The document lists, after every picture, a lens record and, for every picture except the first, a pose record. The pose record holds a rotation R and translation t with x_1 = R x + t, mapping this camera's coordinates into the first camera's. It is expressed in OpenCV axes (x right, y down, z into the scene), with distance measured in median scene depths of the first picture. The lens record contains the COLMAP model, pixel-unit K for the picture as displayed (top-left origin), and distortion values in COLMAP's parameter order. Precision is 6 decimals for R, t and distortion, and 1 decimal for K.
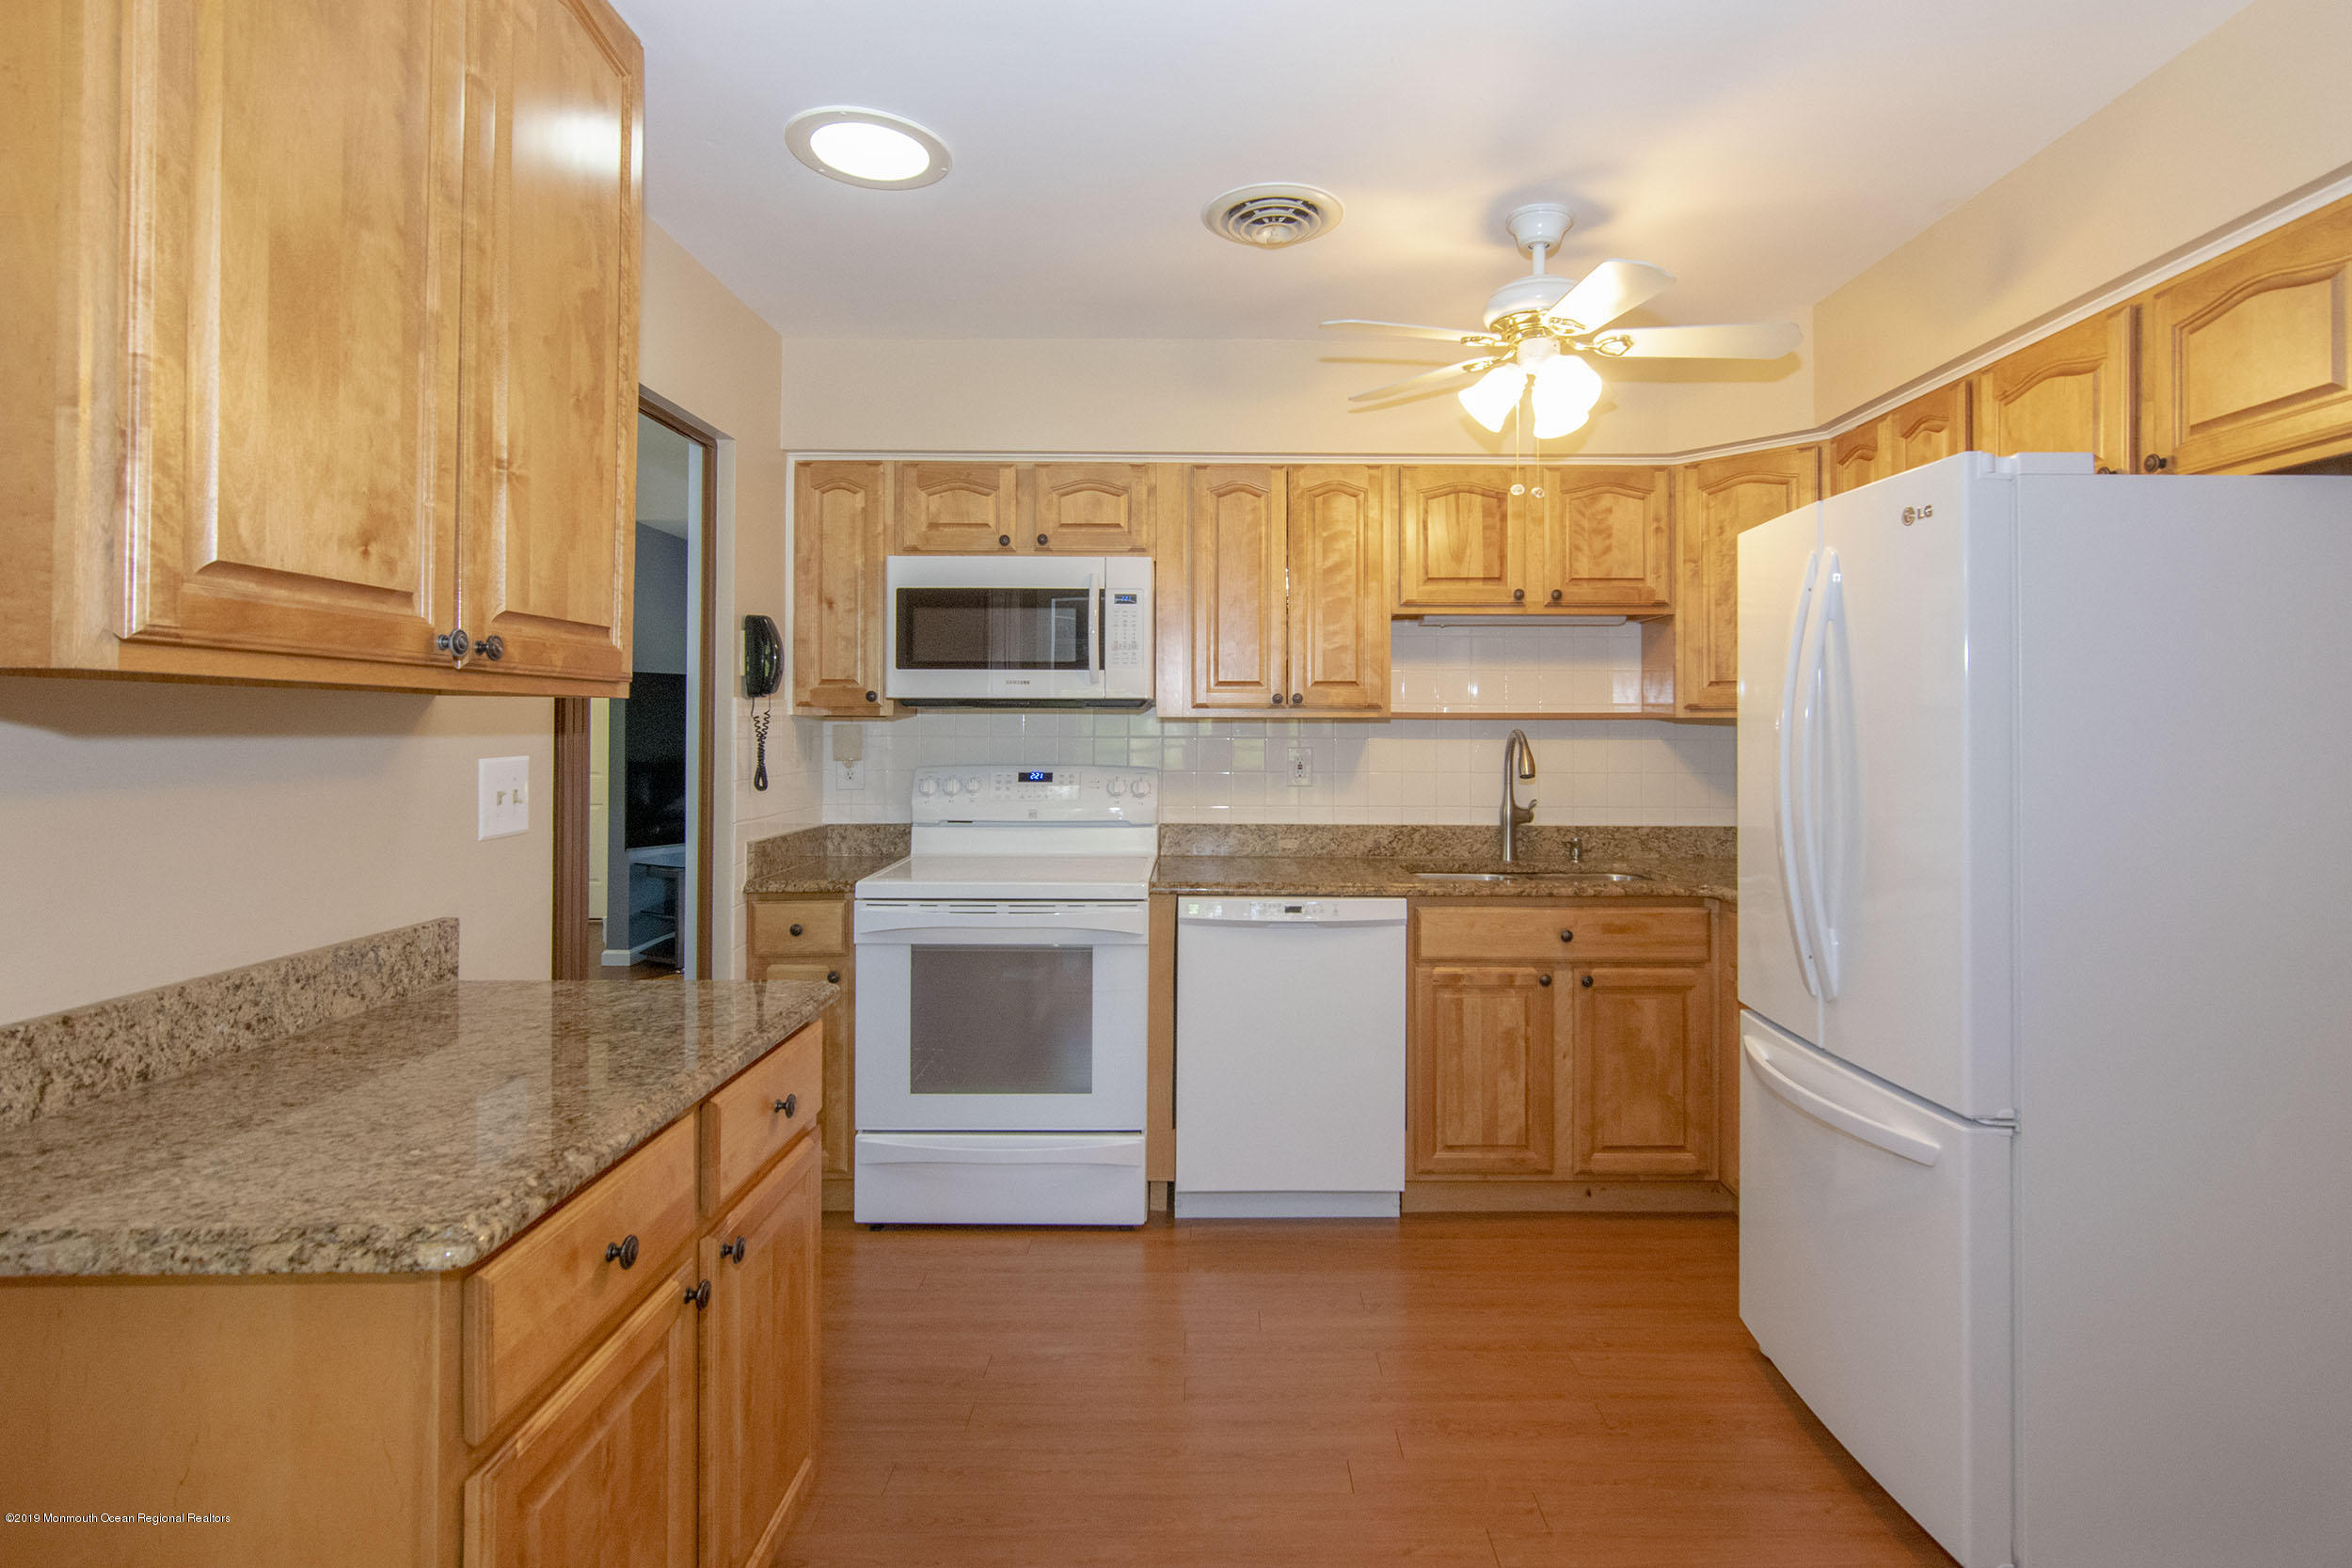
lens RADIAL K [[1175.9, 0, 1219.0], [0, 1175.9, 709.3], [0, 0, 1]] dist [0.000524, 0.000345]
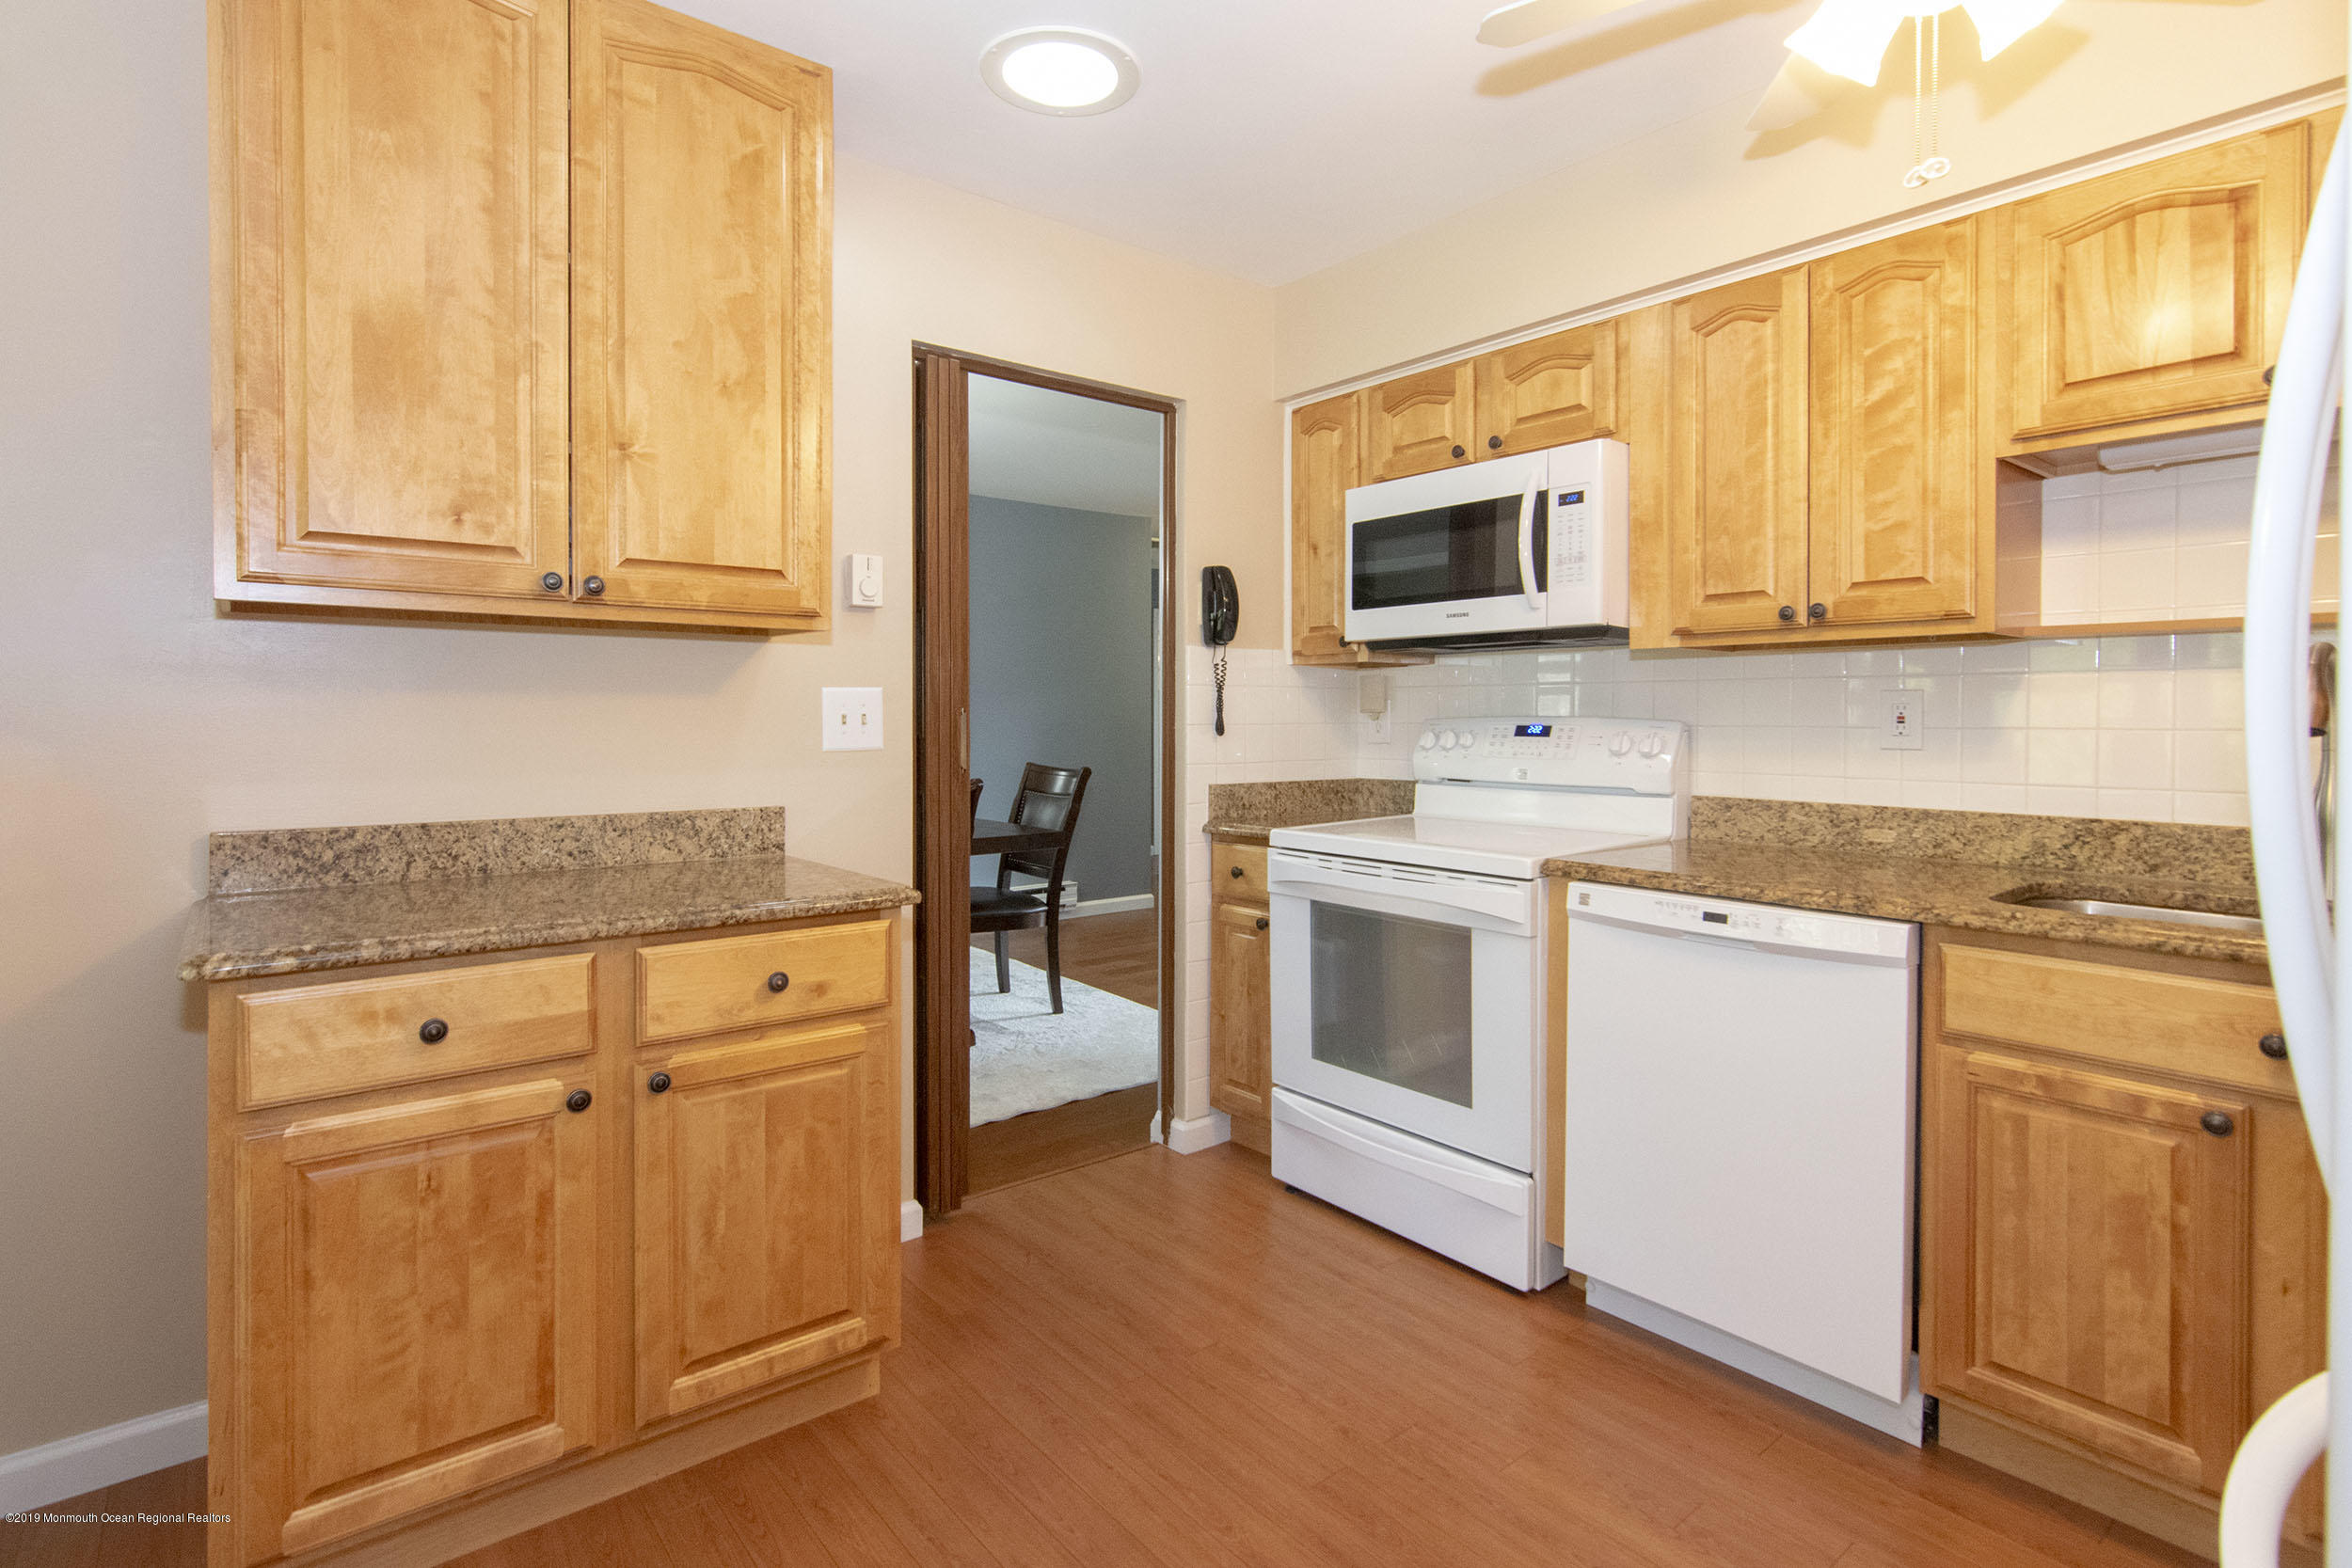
lens RADIAL K [[1161.3, 0, 1152.6], [0, 1161.3, 725.3], [0, 0, 1]] dist [-0.002280, -0.000060]
pose [[0.615051, 0.004333, -0.788476, 0.383852], [0.012008, 0.999817, 0.014862, 0.044659], [0.788396, -0.018609, 0.614886, 0.327640]]
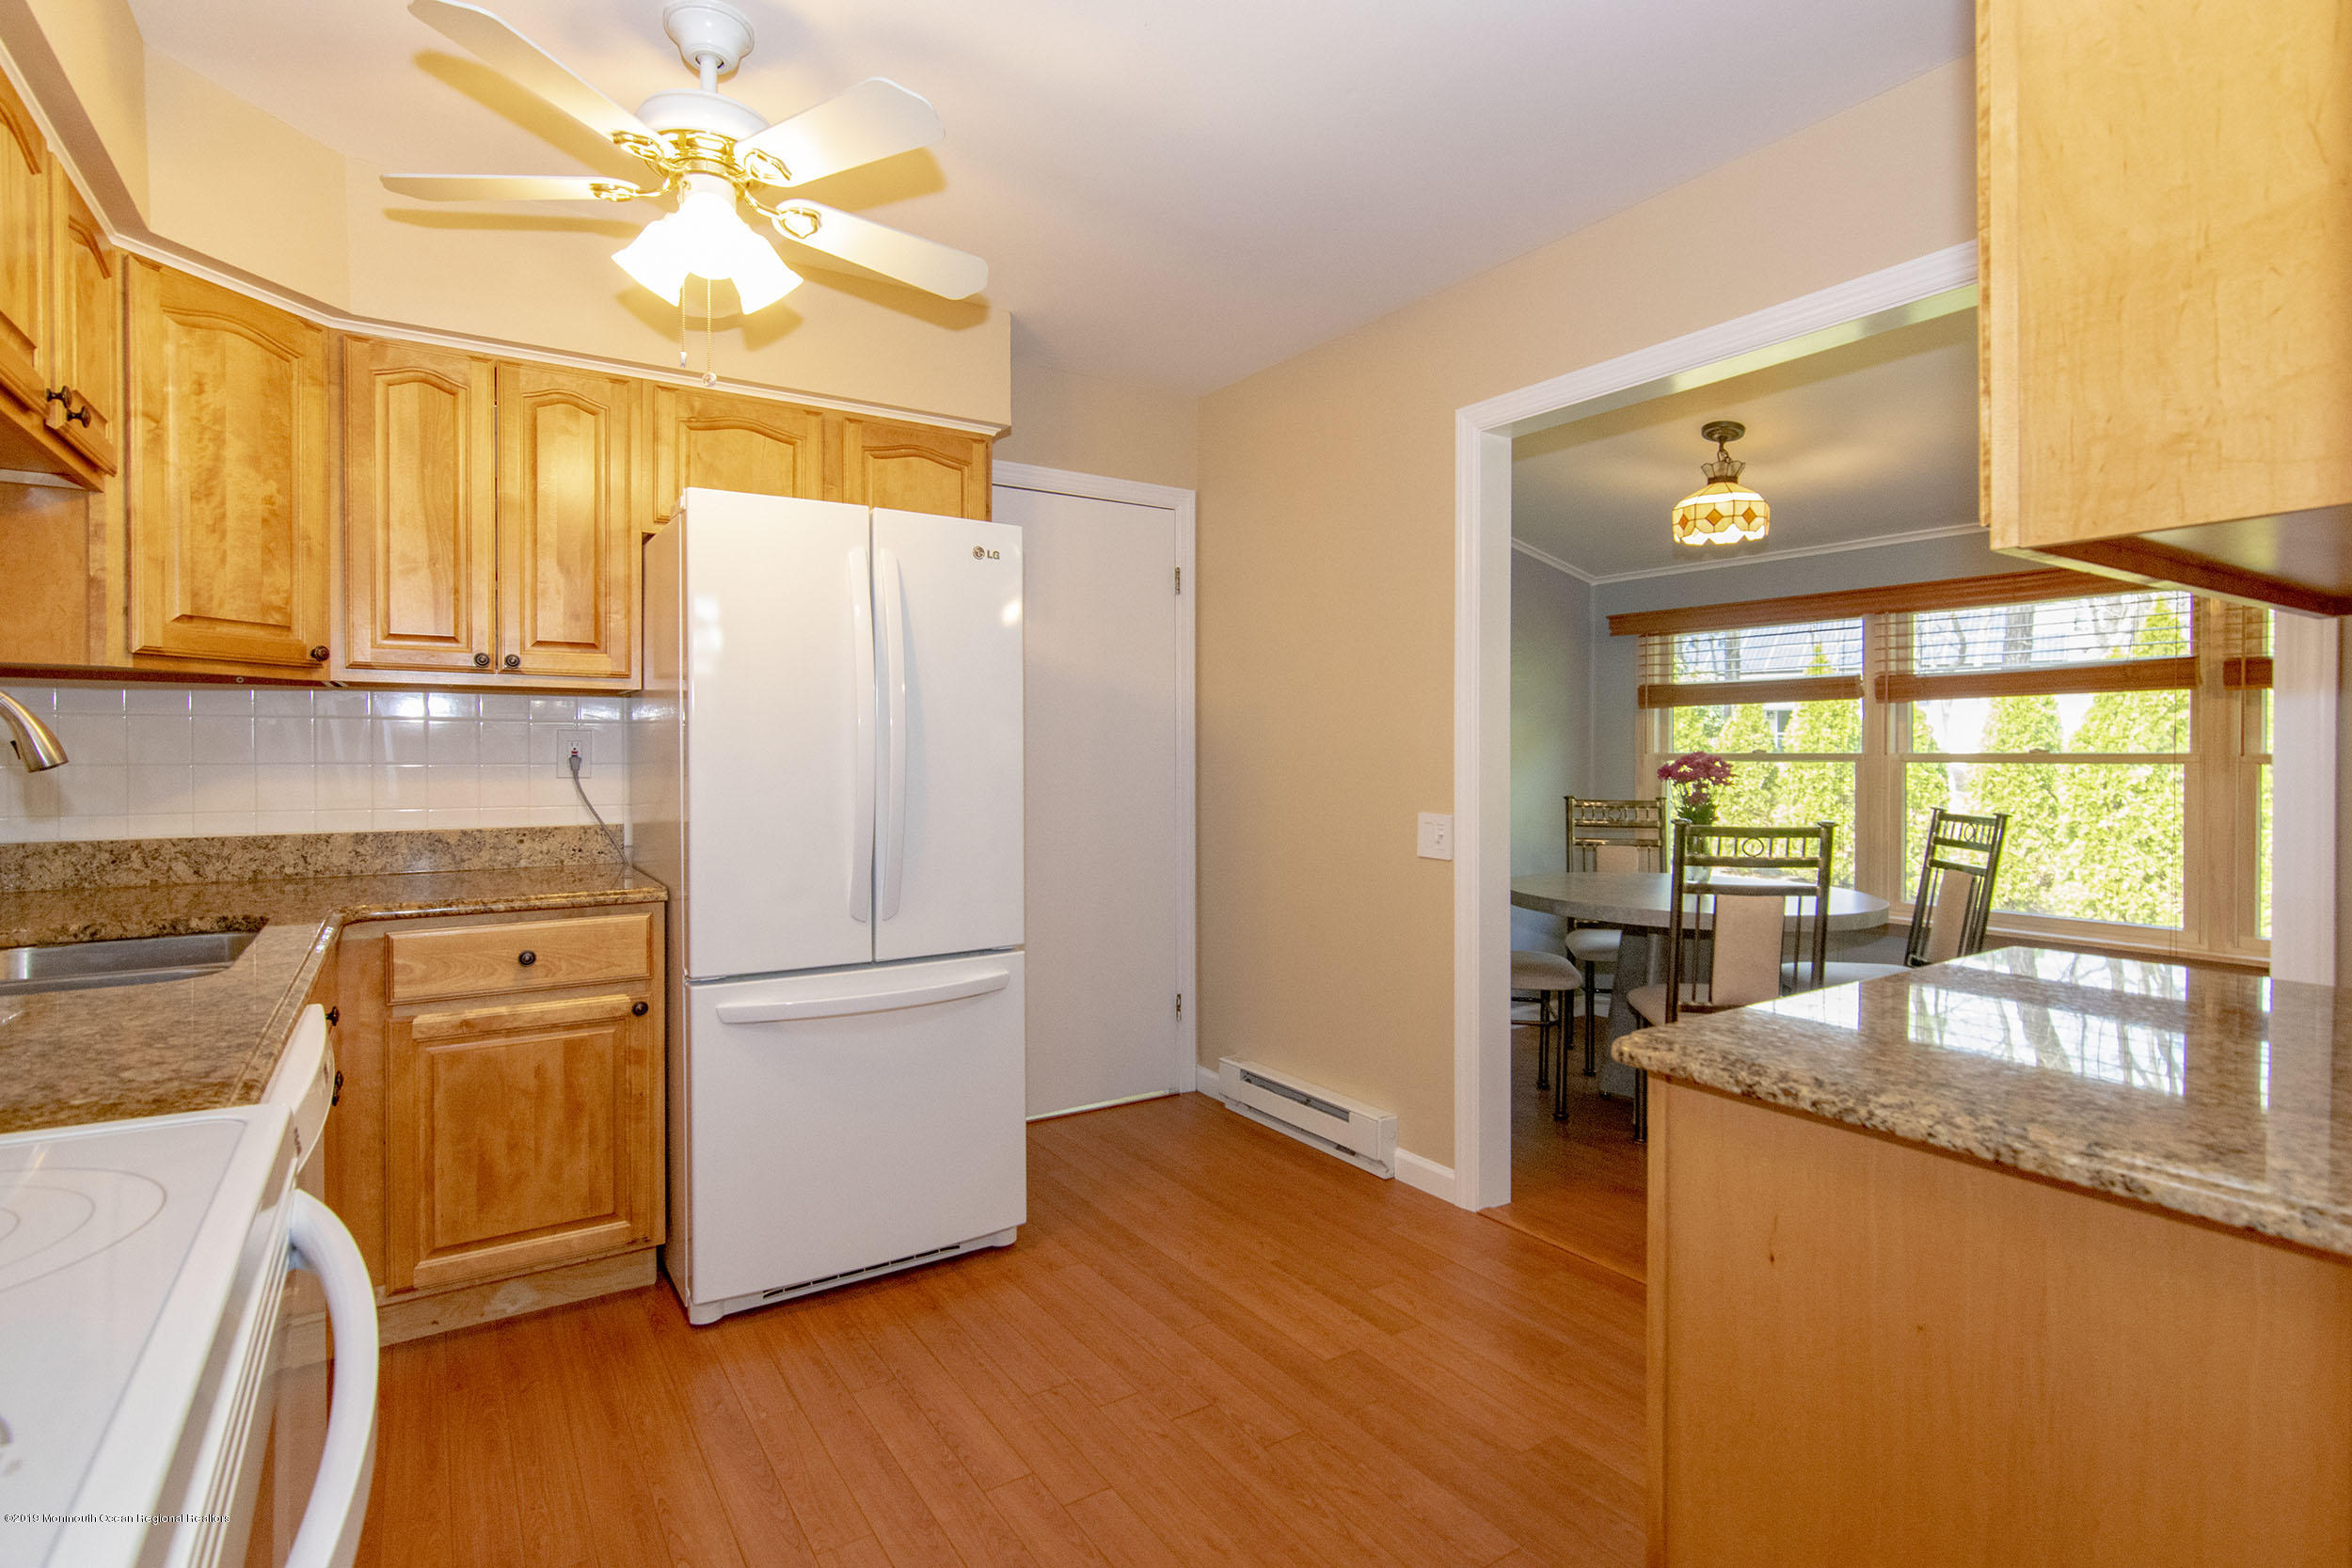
lens RADIAL K [[1151.2, 0, 1176.7], [0, 1151.2, 763.7], [0, 0, 1]] dist [-0.000462, -0.000087]
pose [[-0.544728, -0.009663, 0.838557, -0.441957], [-0.013295, 0.999907, 0.002886, 0.052923], [-0.838508, -0.009577, -0.544806, 0.943568]]
